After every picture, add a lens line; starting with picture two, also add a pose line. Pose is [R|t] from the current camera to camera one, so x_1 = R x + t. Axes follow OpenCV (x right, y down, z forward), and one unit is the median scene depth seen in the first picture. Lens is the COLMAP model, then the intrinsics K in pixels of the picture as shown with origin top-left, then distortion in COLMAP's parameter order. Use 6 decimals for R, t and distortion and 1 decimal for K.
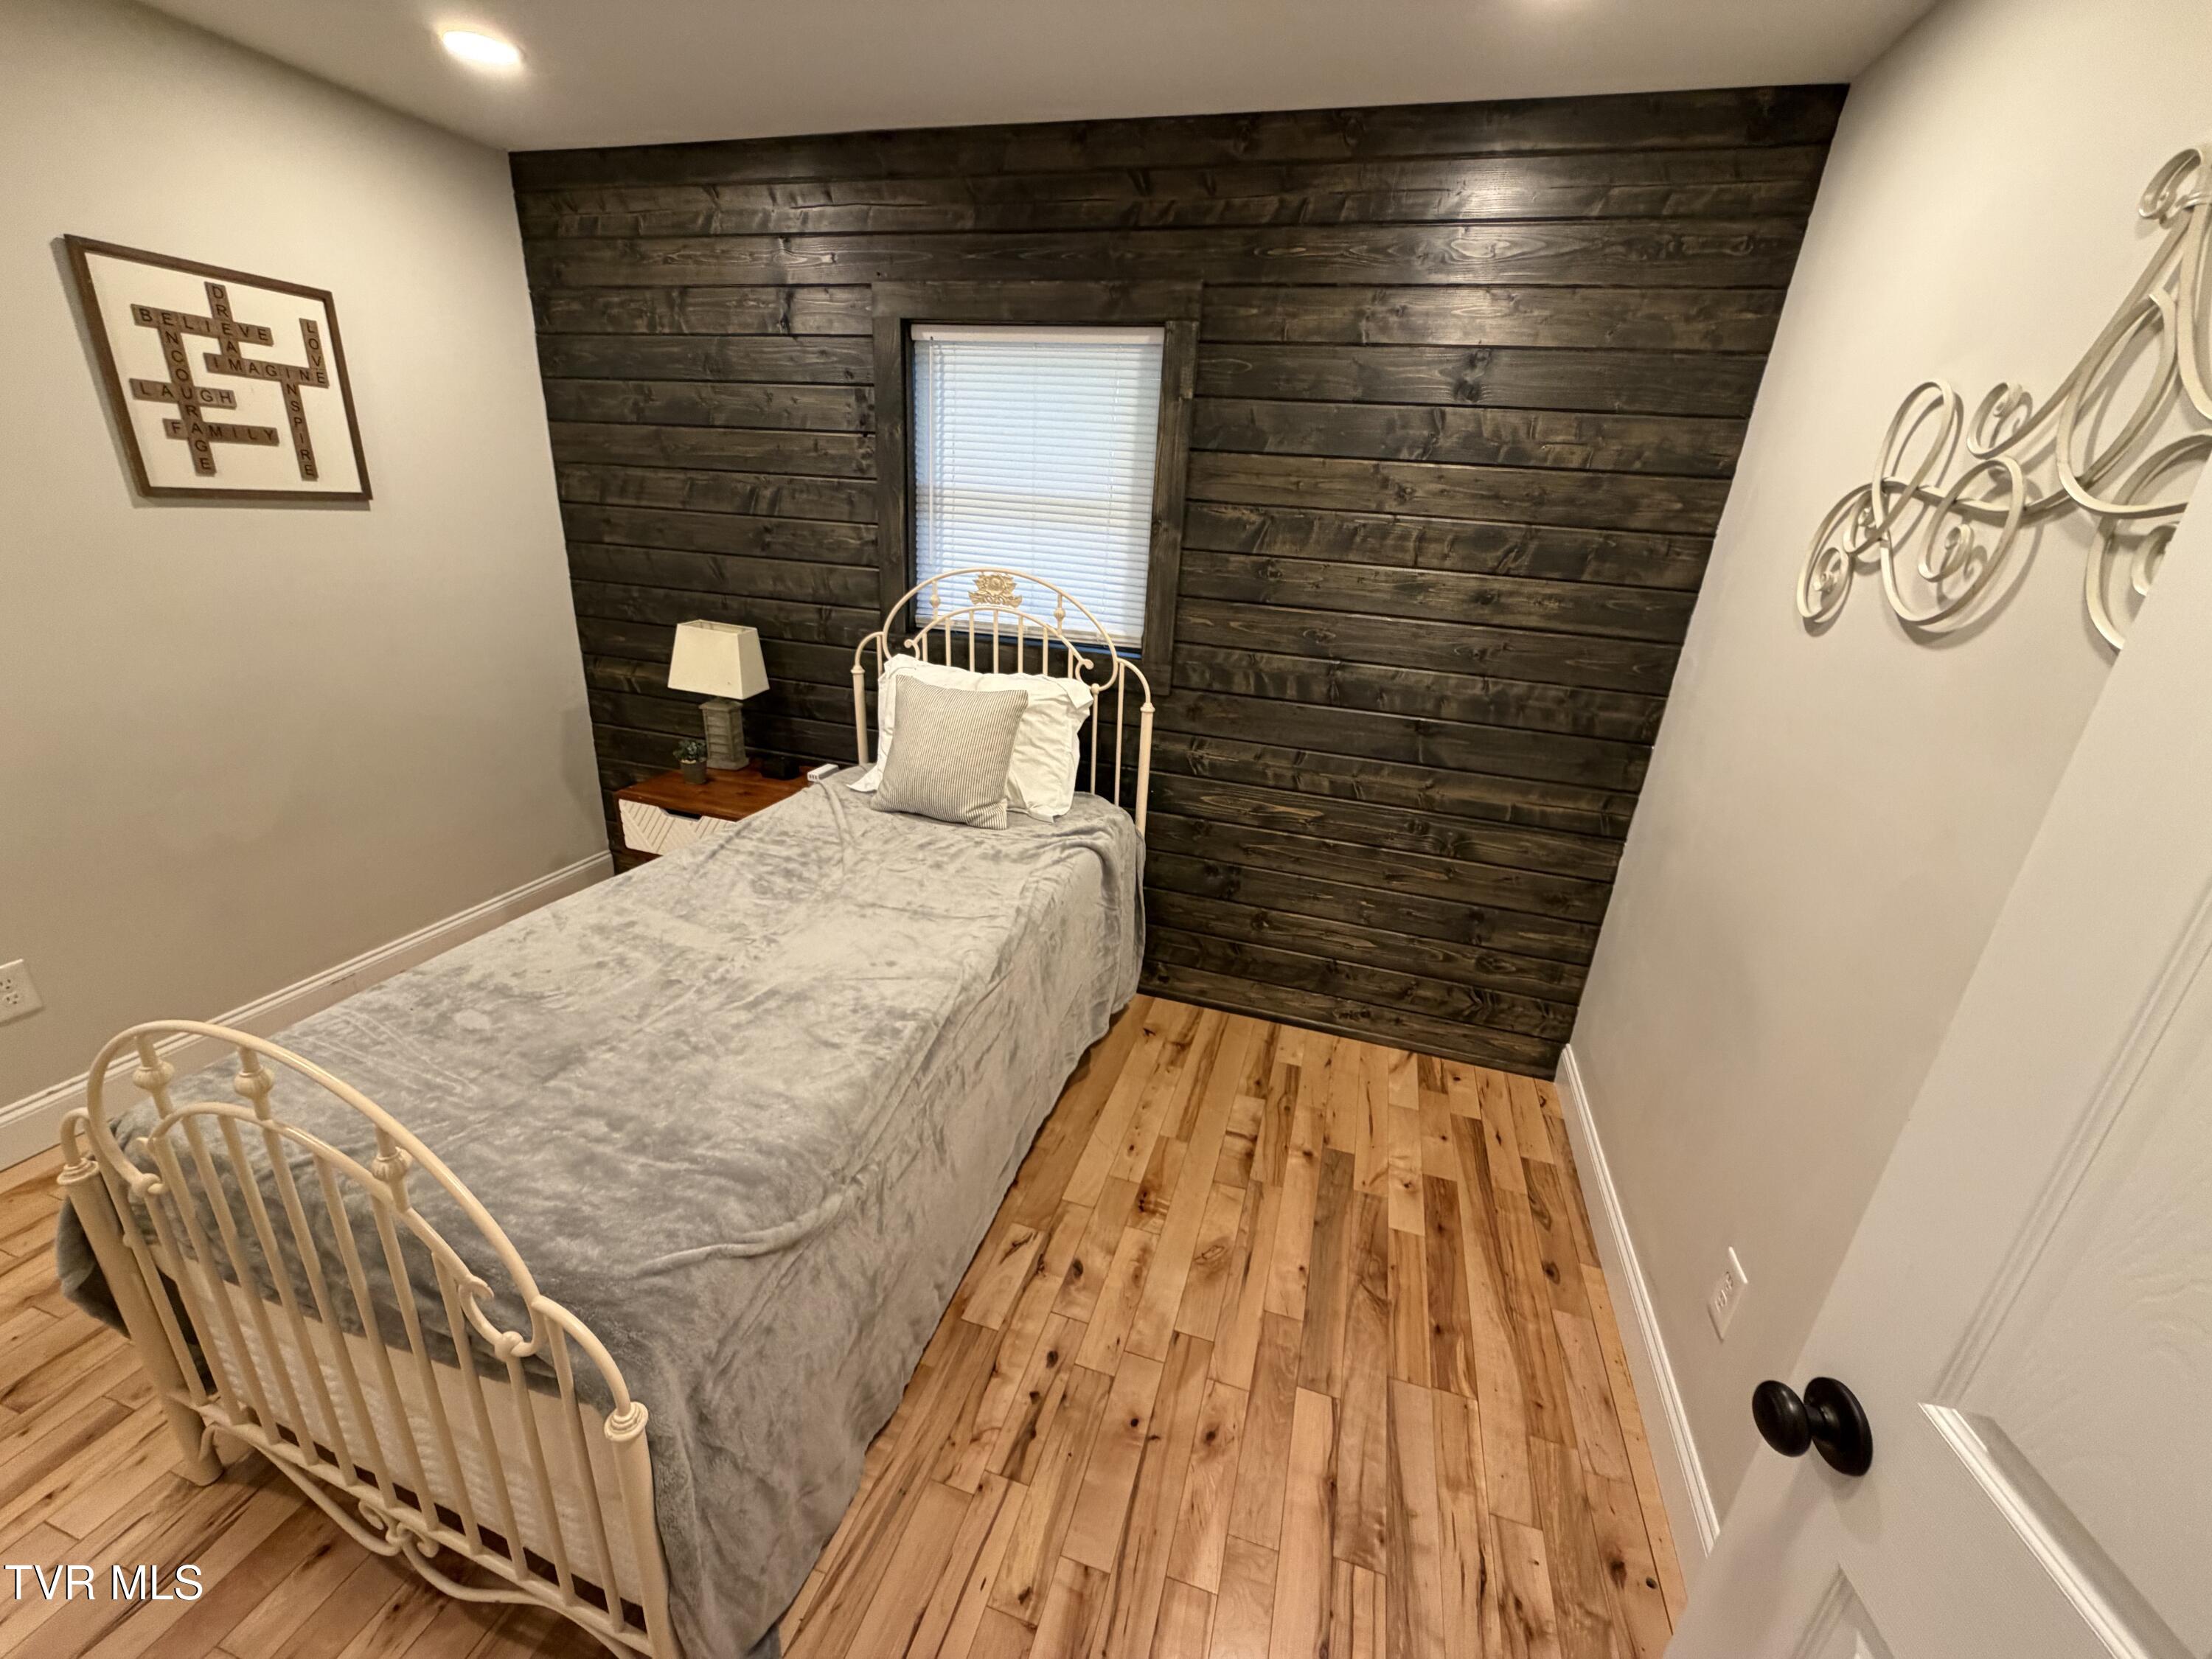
lens RADIAL K [[879.5, 0, 1102.0], [0, 879.5, 826.2], [0, 0, 1]] dist [-0.002945, 0.000549]
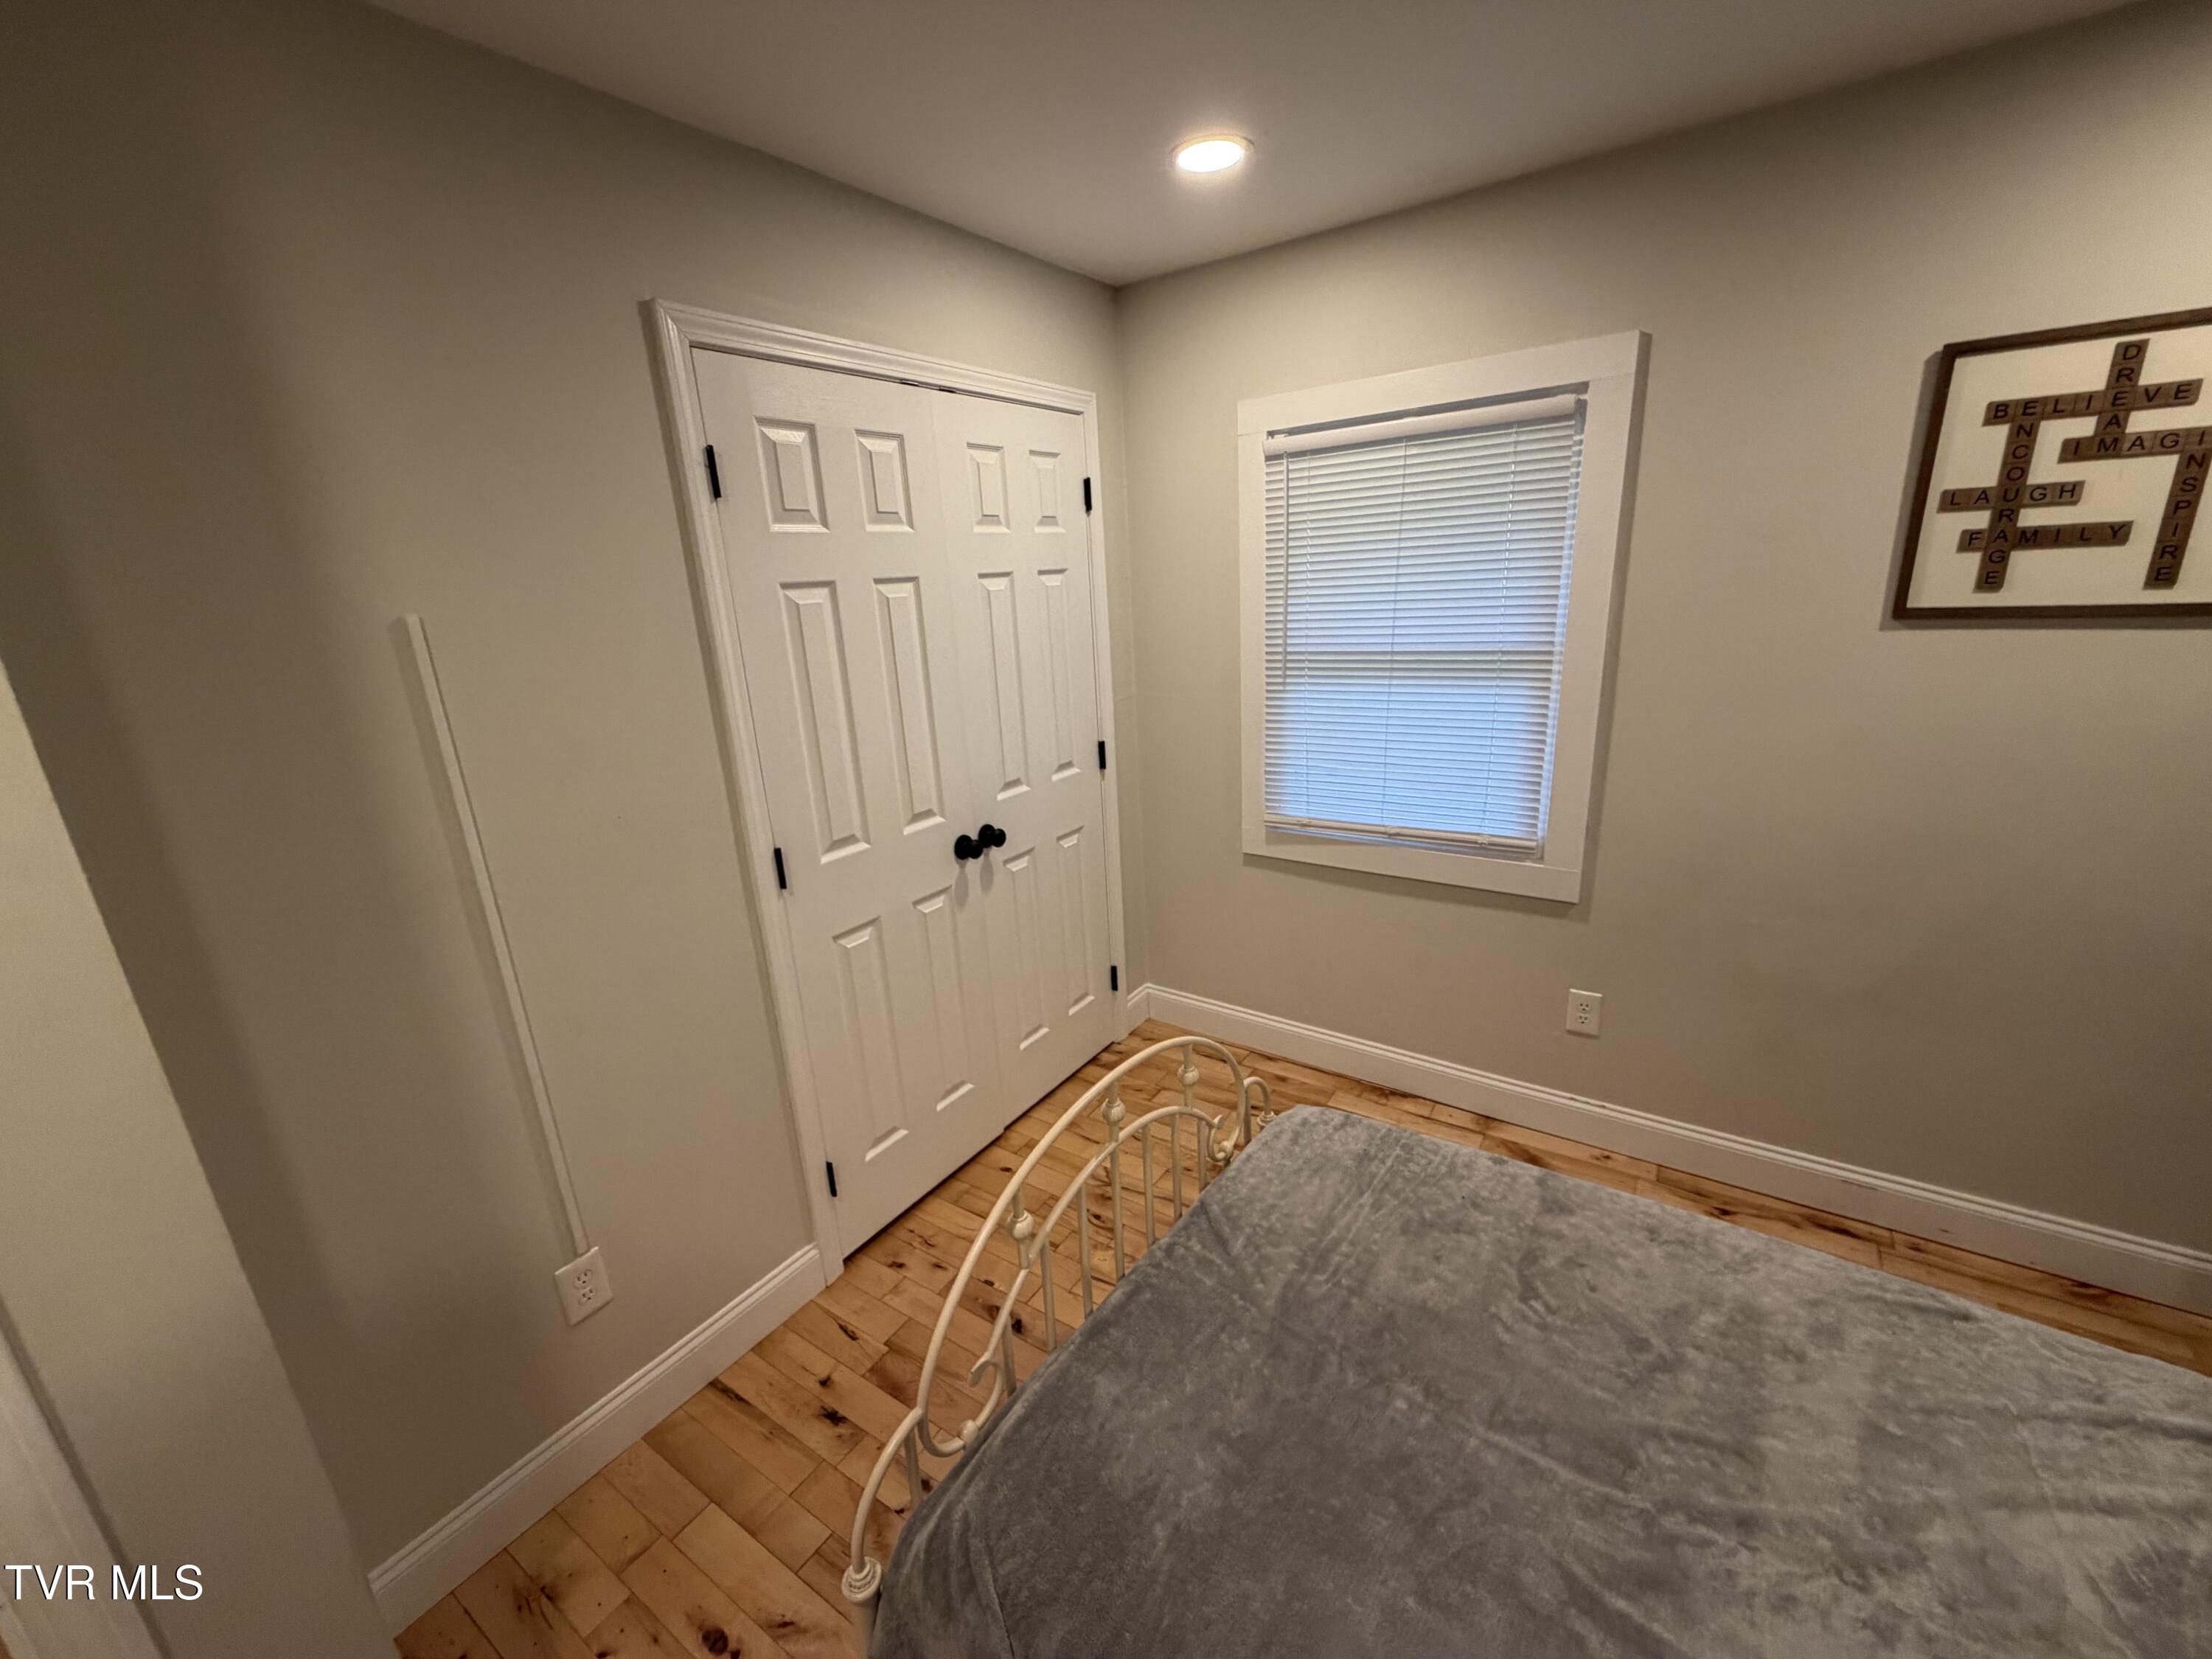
lens RADIAL K [[879.5, 0, 1108.4], [0, 879.5, 829.2], [0, 0, 1]] dist [-0.002945, 0.000549]
pose [[-0.304039, 0.224196, -0.925903, 0.048025], [-0.297829, 0.900828, 0.315922, -0.218885], [0.904908, 0.371813, -0.207115, 0.520552]]
